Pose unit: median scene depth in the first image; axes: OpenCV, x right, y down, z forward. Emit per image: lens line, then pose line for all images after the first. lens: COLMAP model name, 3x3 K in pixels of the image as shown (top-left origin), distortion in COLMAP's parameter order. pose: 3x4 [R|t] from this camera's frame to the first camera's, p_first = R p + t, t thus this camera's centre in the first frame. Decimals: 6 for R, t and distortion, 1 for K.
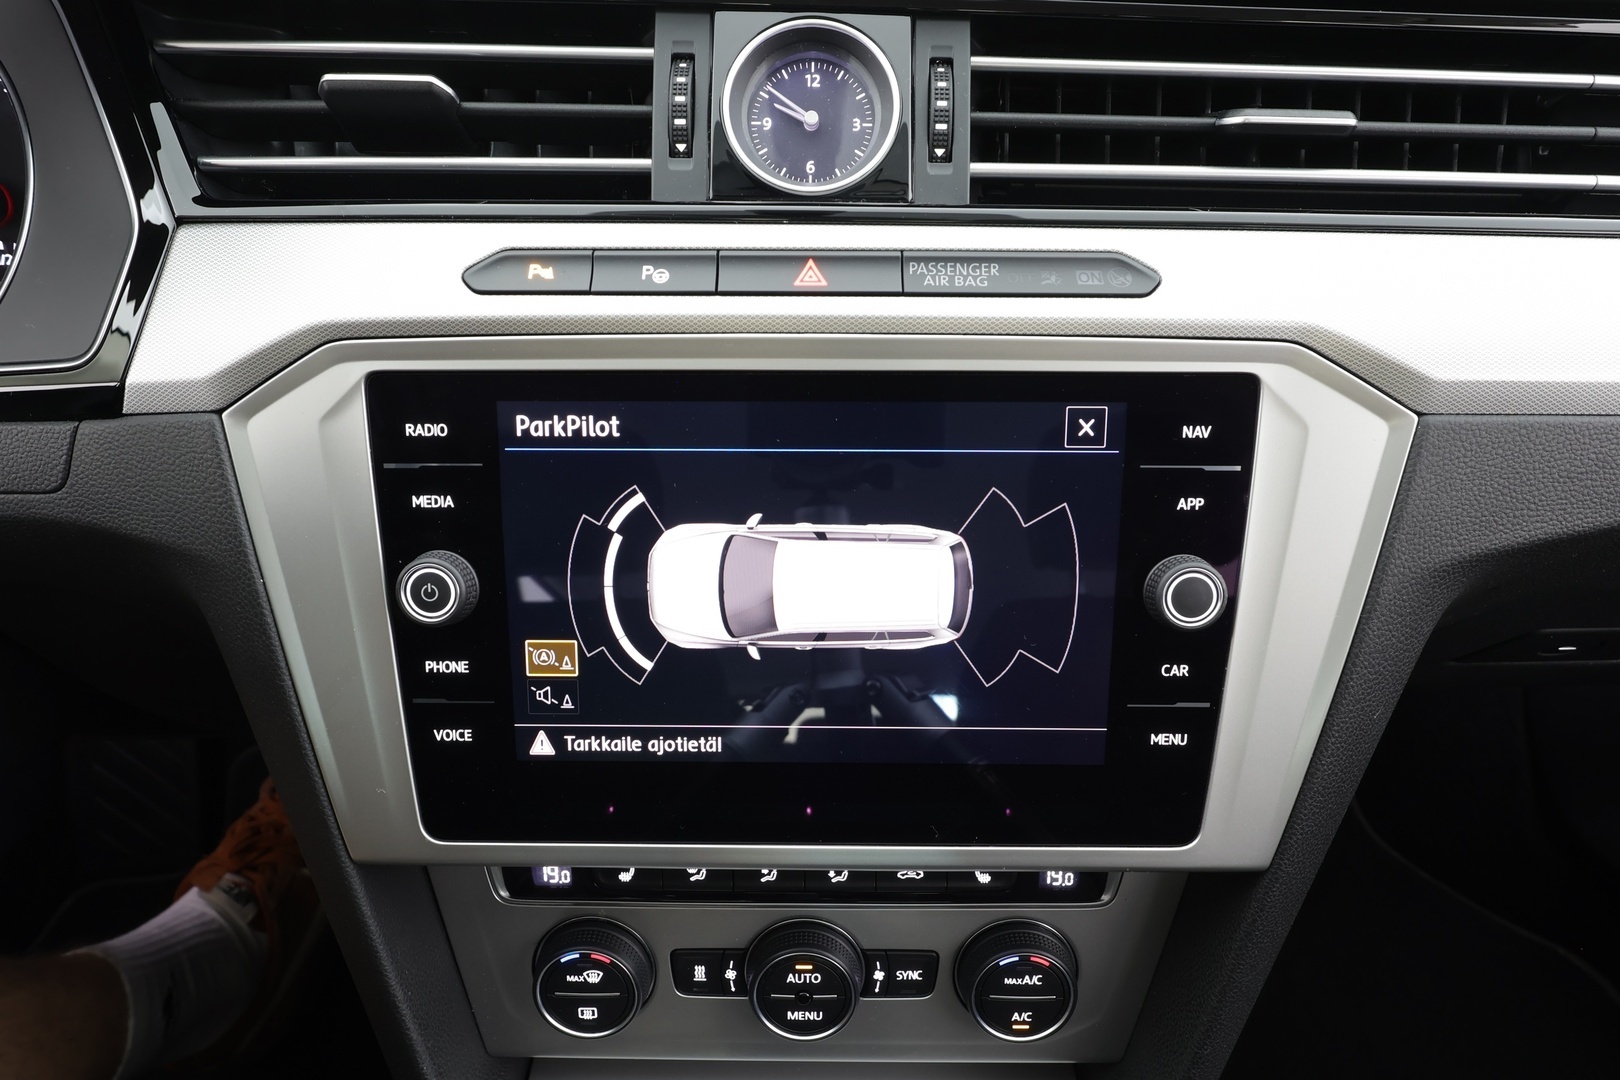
lens RADIAL K [[910.9, 0, 812.3], [0, 910.9, 537.1], [0, 0, 1]] dist [0.003281, 0.003891]
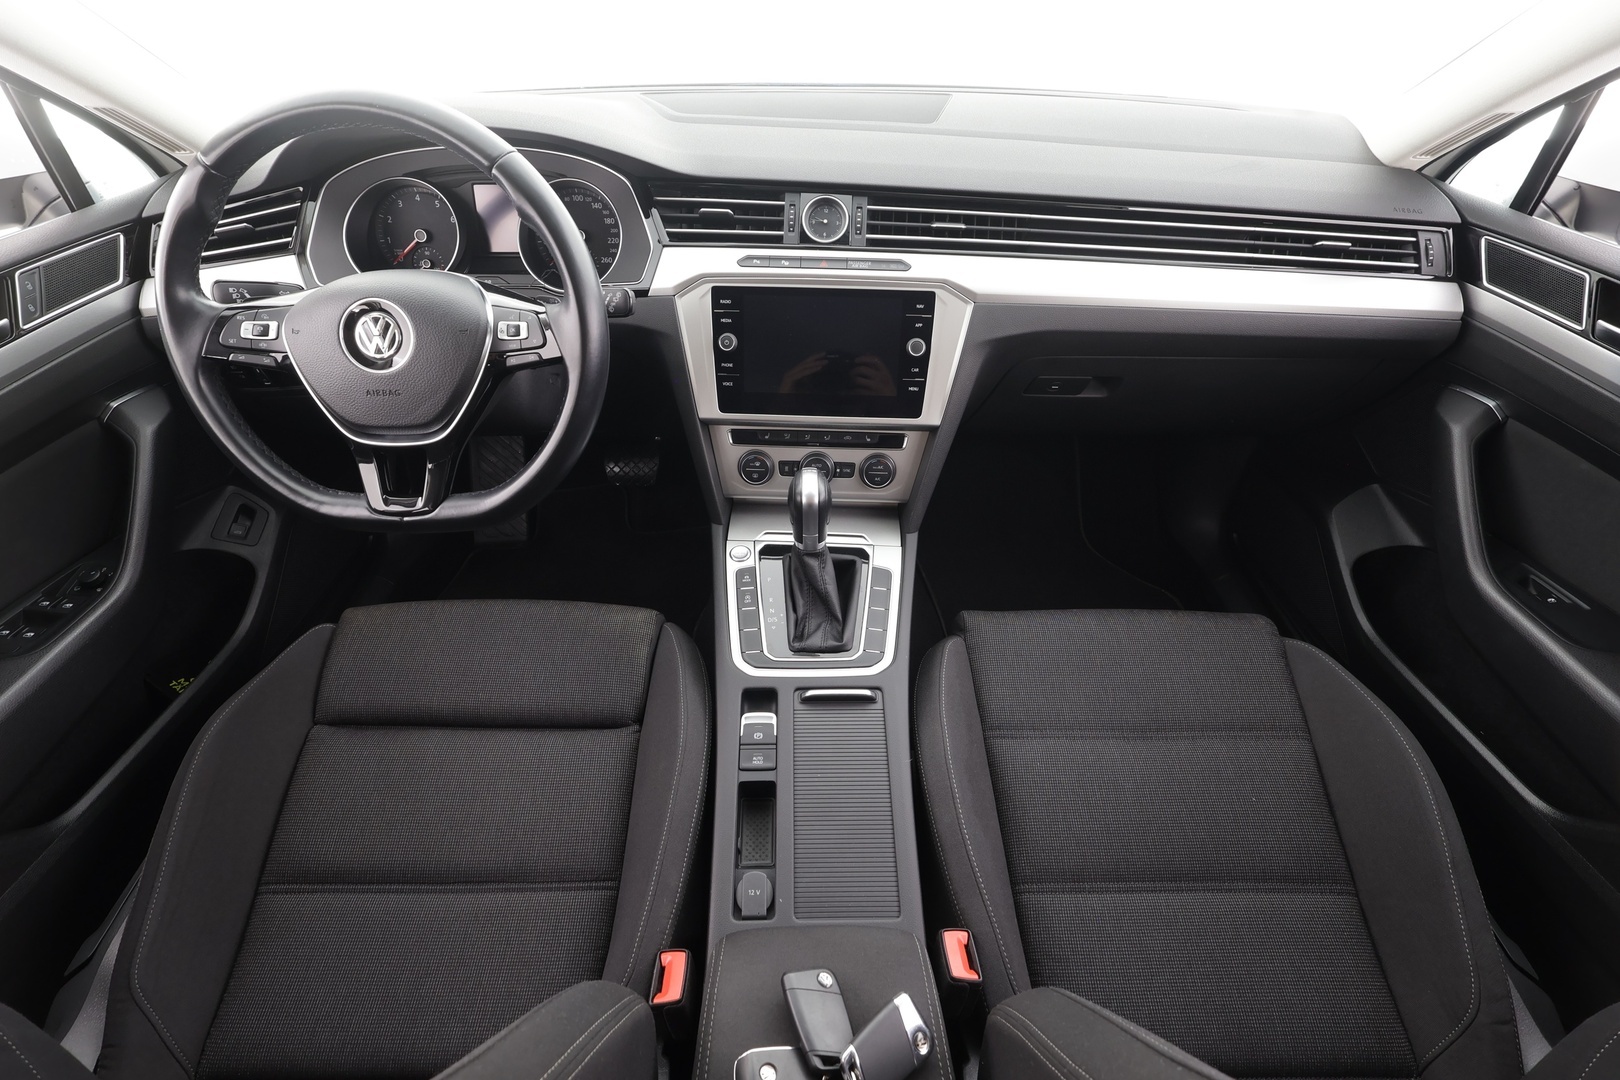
lens RADIAL K [[744.4, 0, 809.0], [0, 744.4, 542.1], [0, 0, 1]] dist [-0.003896, 0.001812]
pose [[0.999504, 0.027718, -0.014923, 0.014260], [-0.026524, 0.996830, 0.075010, 0.640621], [0.016955, -0.074577, 0.997071, -2.186935]]
